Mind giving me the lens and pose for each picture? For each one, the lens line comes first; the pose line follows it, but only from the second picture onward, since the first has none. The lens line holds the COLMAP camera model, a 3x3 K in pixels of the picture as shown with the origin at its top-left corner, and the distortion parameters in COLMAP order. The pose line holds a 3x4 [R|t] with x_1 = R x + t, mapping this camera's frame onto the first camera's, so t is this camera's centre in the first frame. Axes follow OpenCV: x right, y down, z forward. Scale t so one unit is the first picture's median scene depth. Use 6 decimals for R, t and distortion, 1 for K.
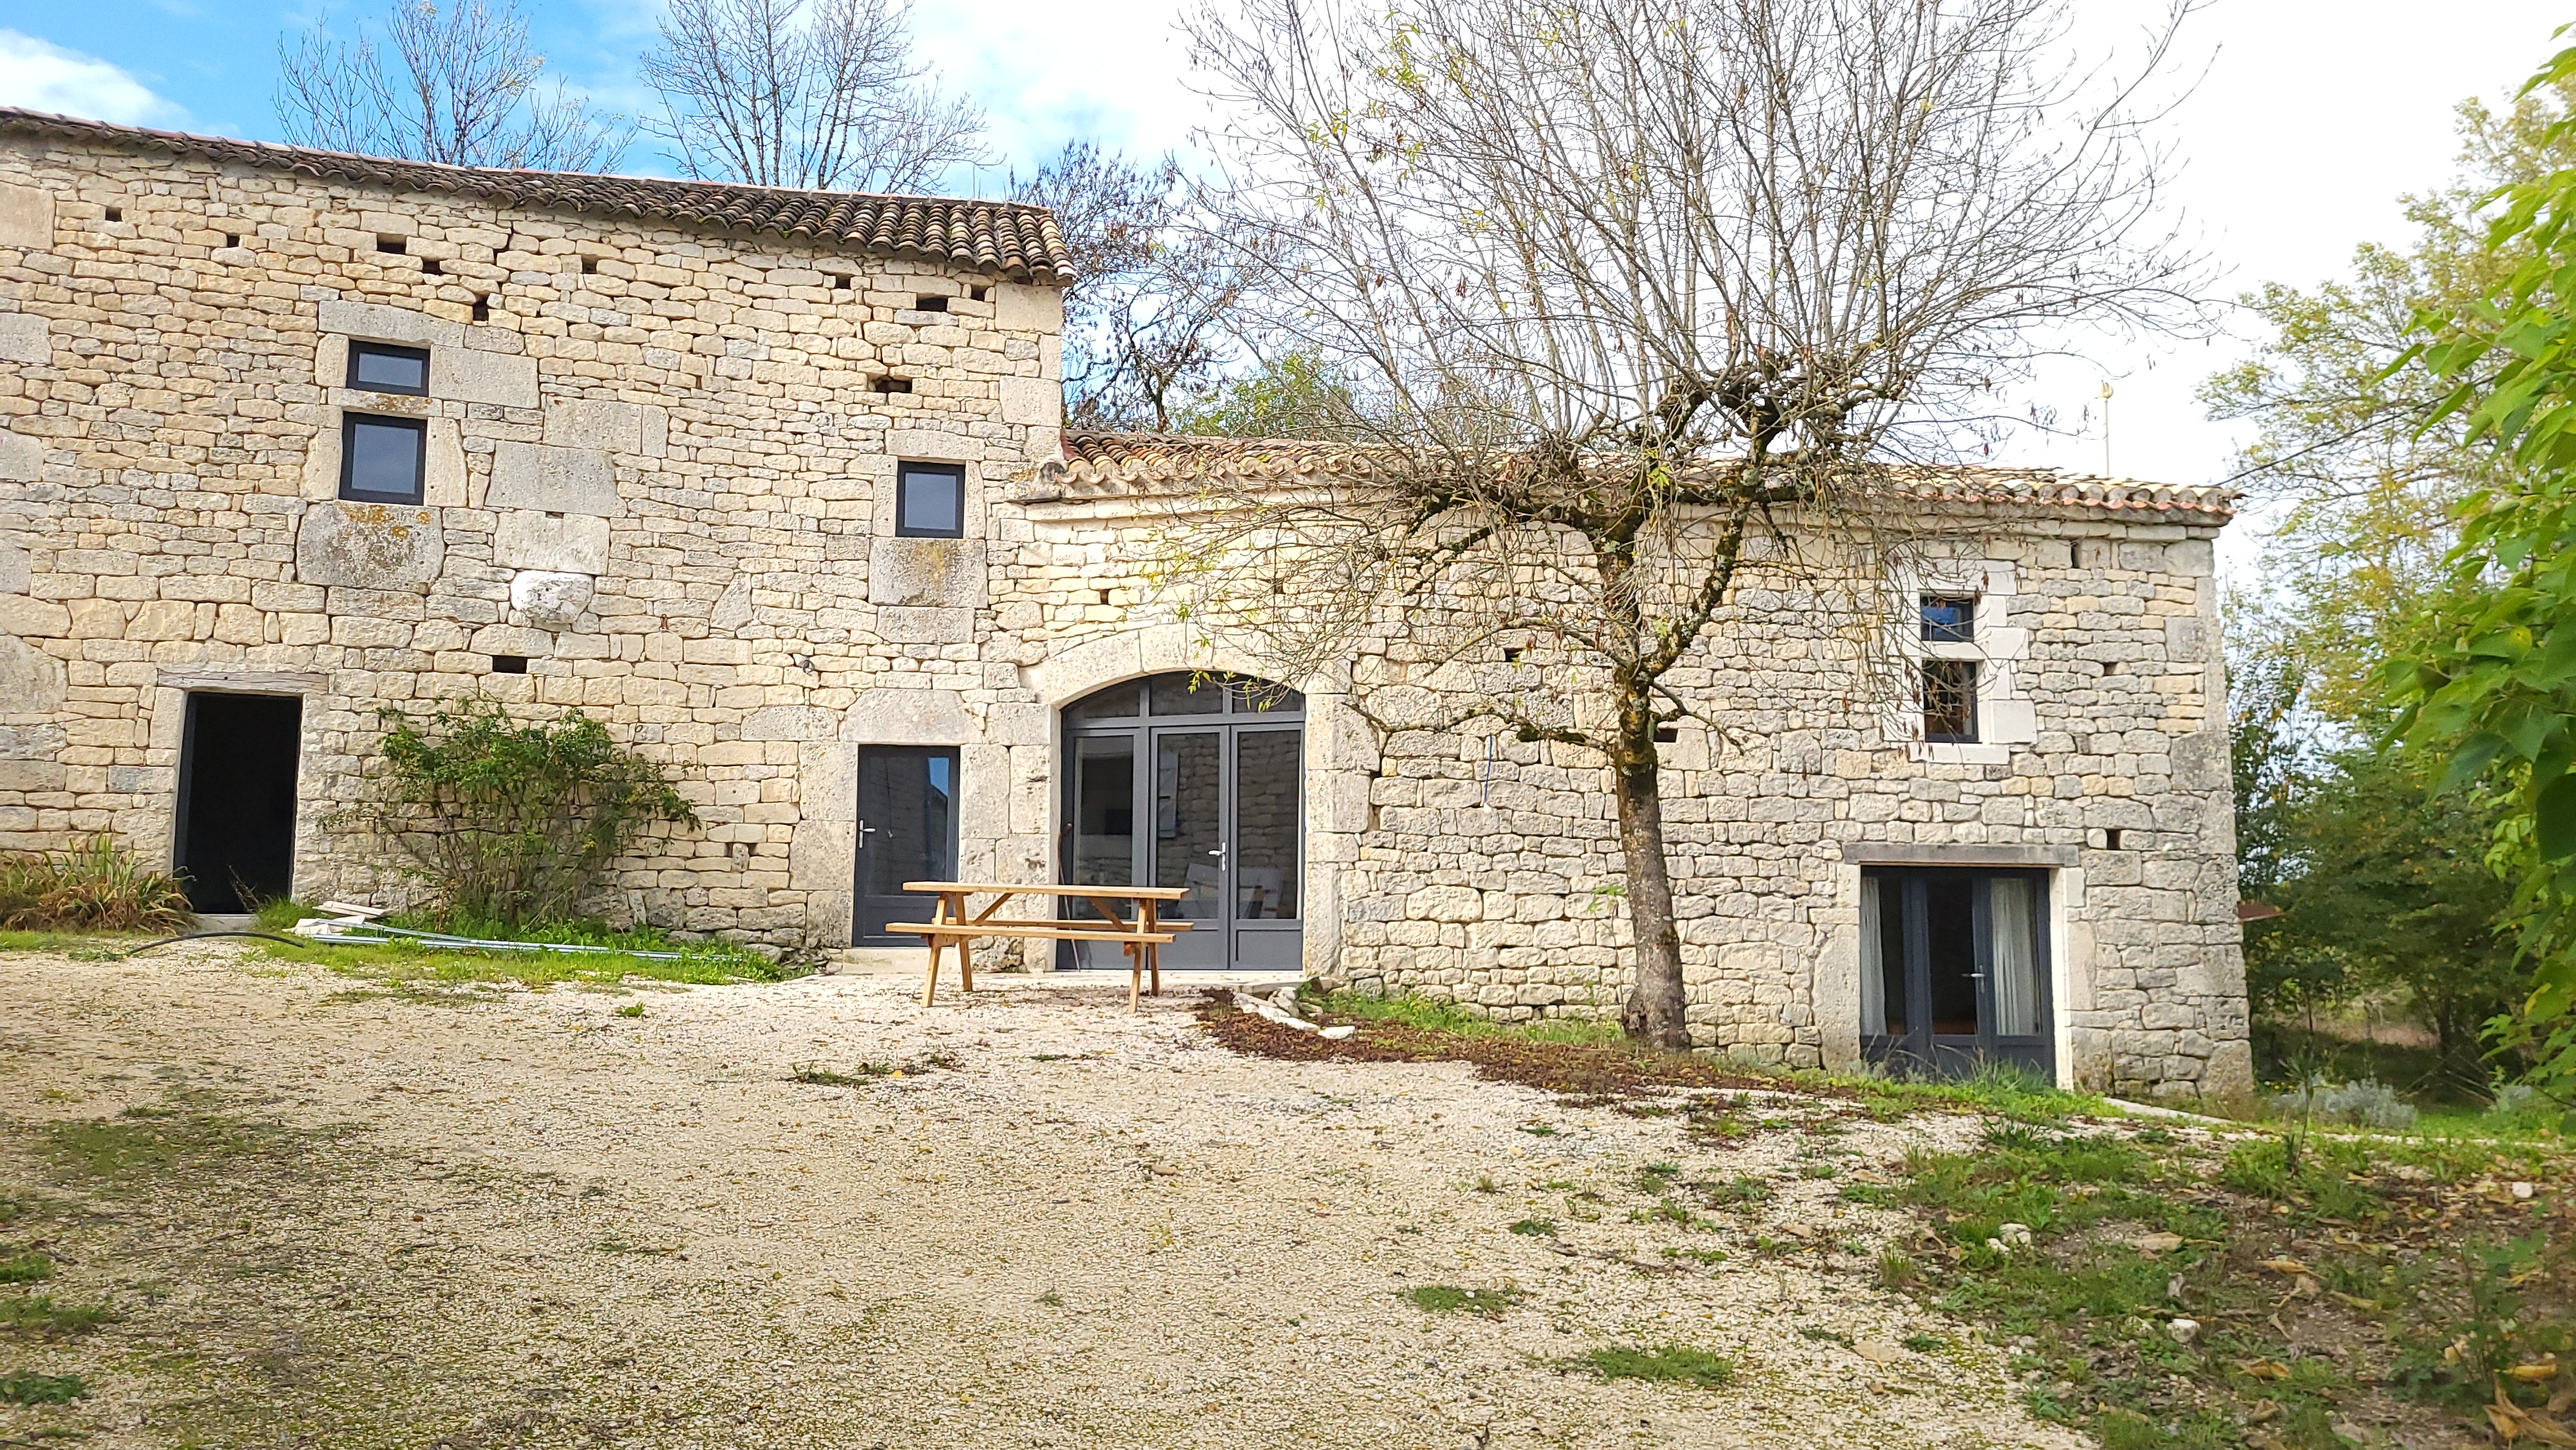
lens RADIAL K [[1969.4, 0, 1301.8], [0, 1969.4, 714.2], [0, 0, 1]] dist [0.051422, -0.046034]
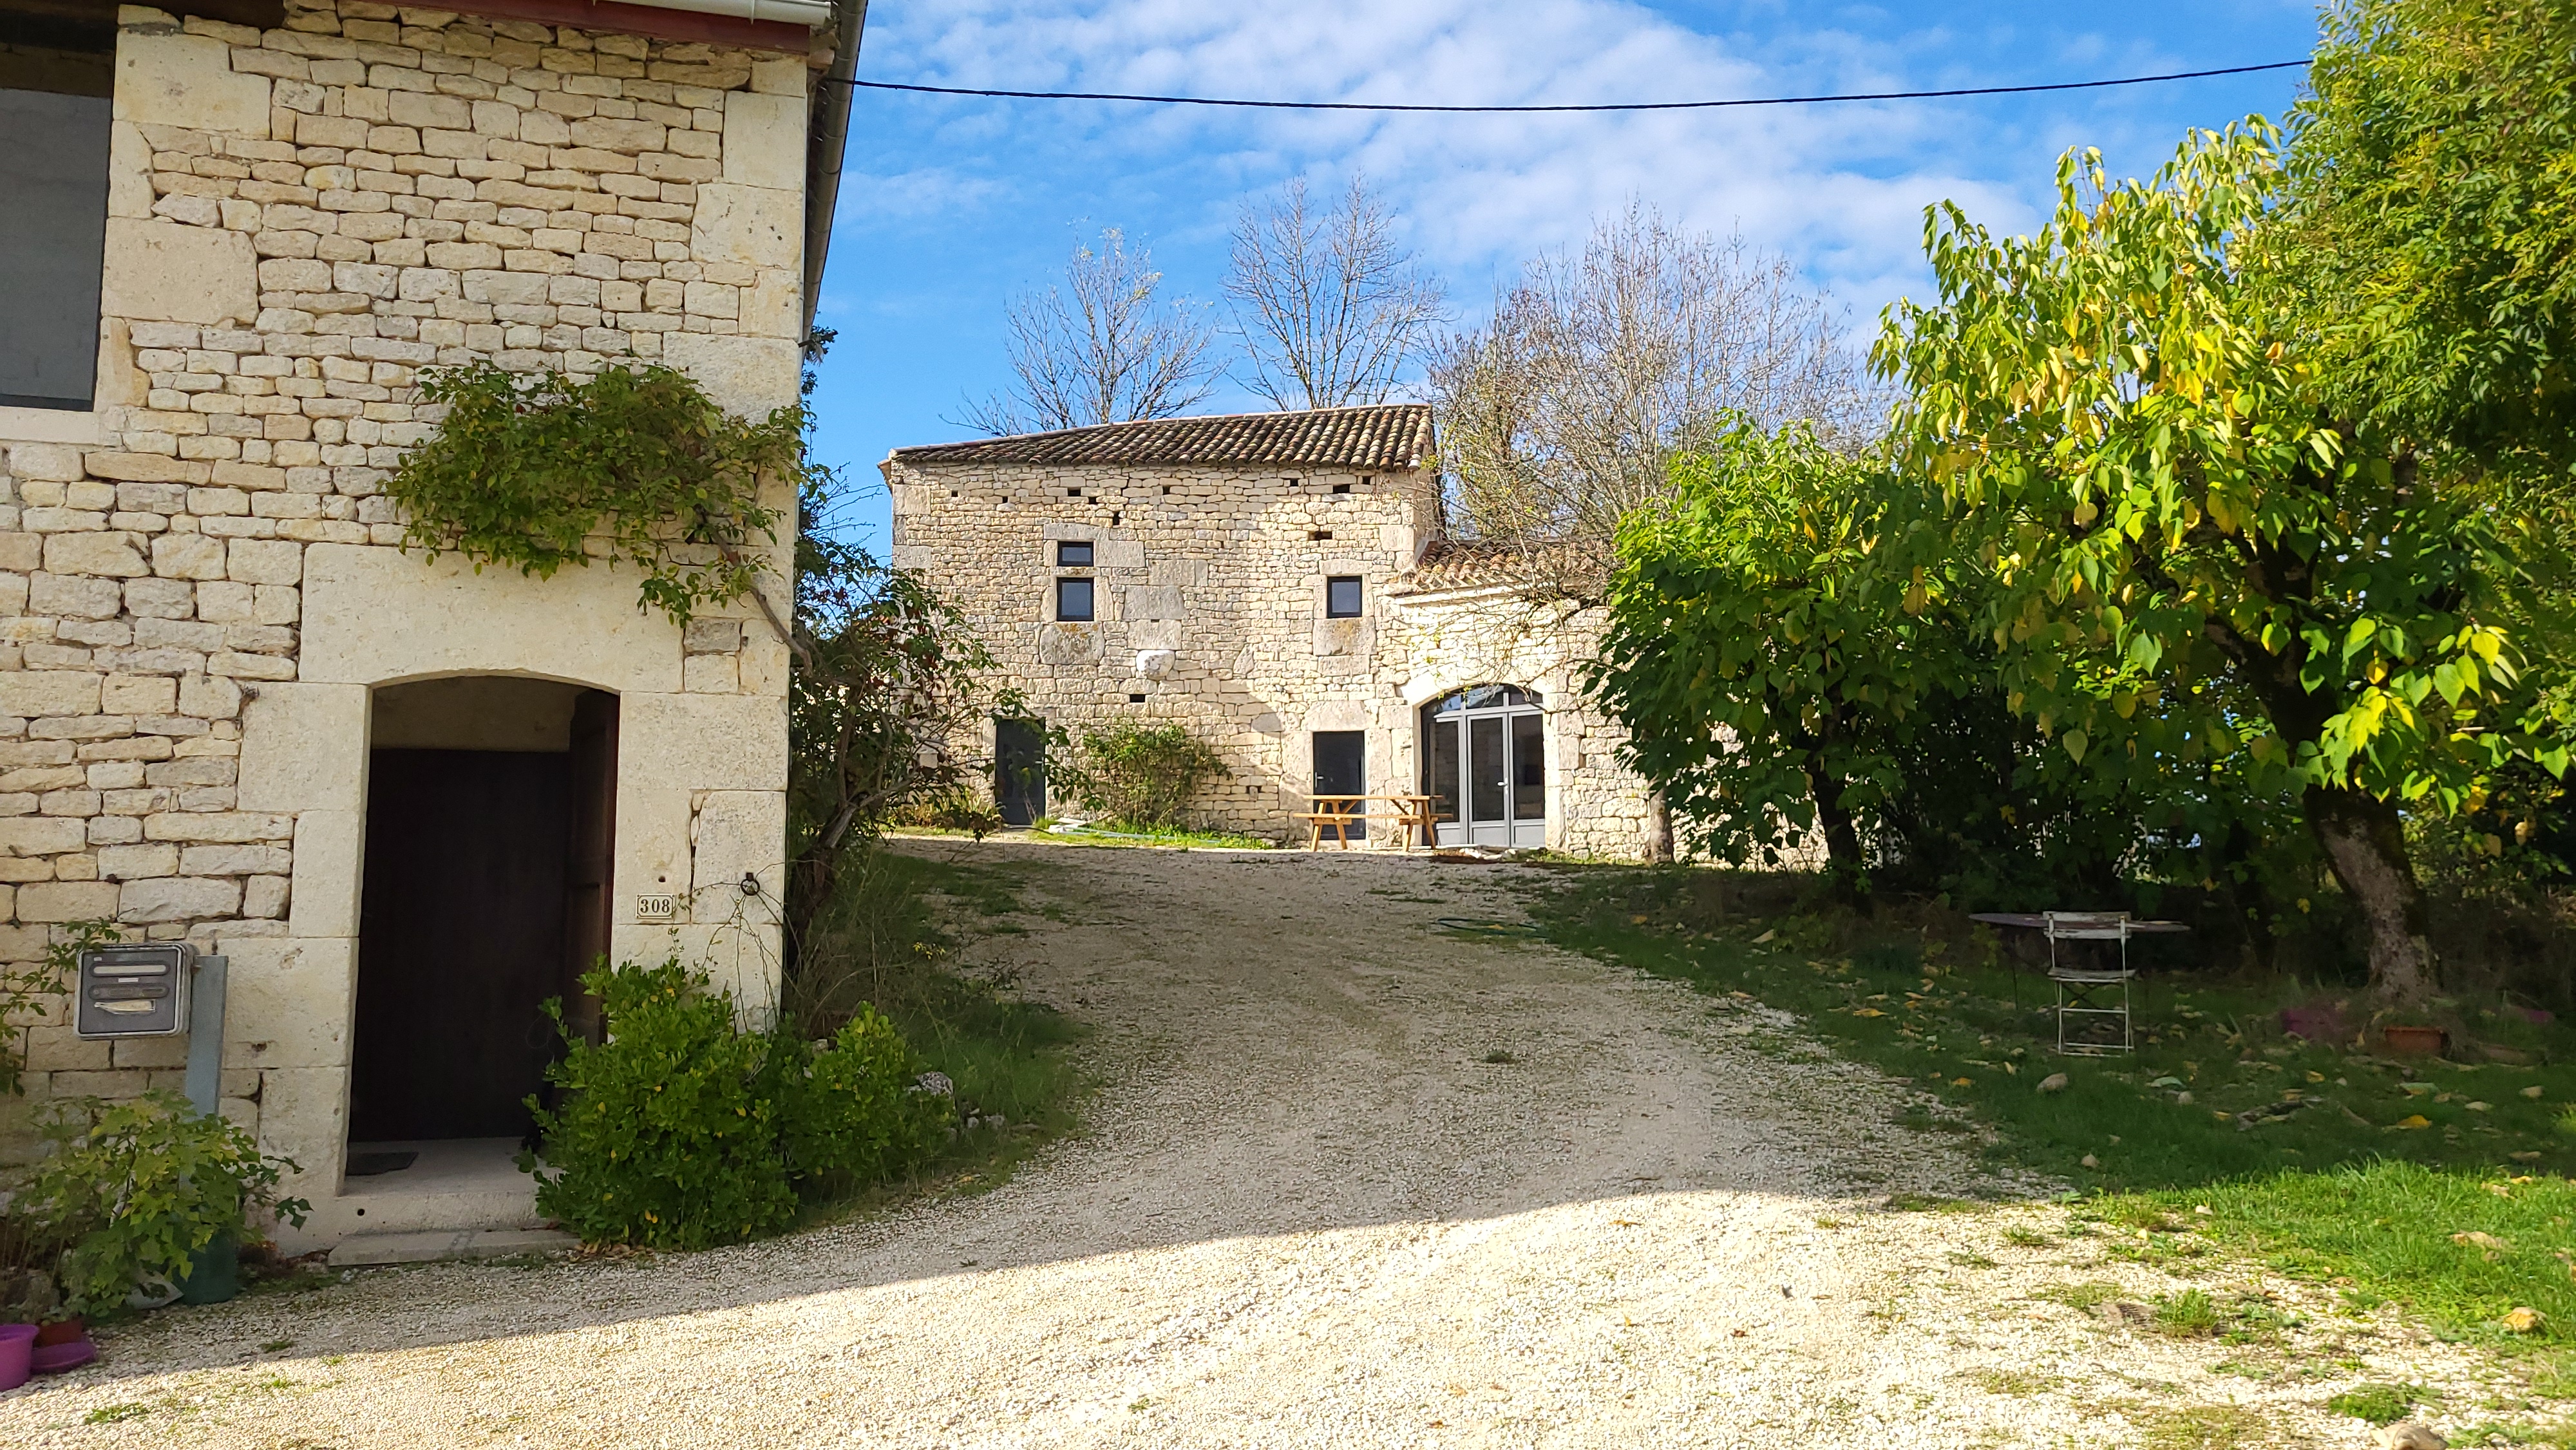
lens RADIAL K [[1969.4, 0, 1282.2], [0, 1969.4, 728.4], [0, 0, 1]] dist [0.051422, -0.046034]
pose [[0.943852, -0.039956, -0.327943, 0.360175], [0.046839, 0.998816, 0.013112, -0.013475], [0.327031, -0.027736, 0.944606, -0.767534]]
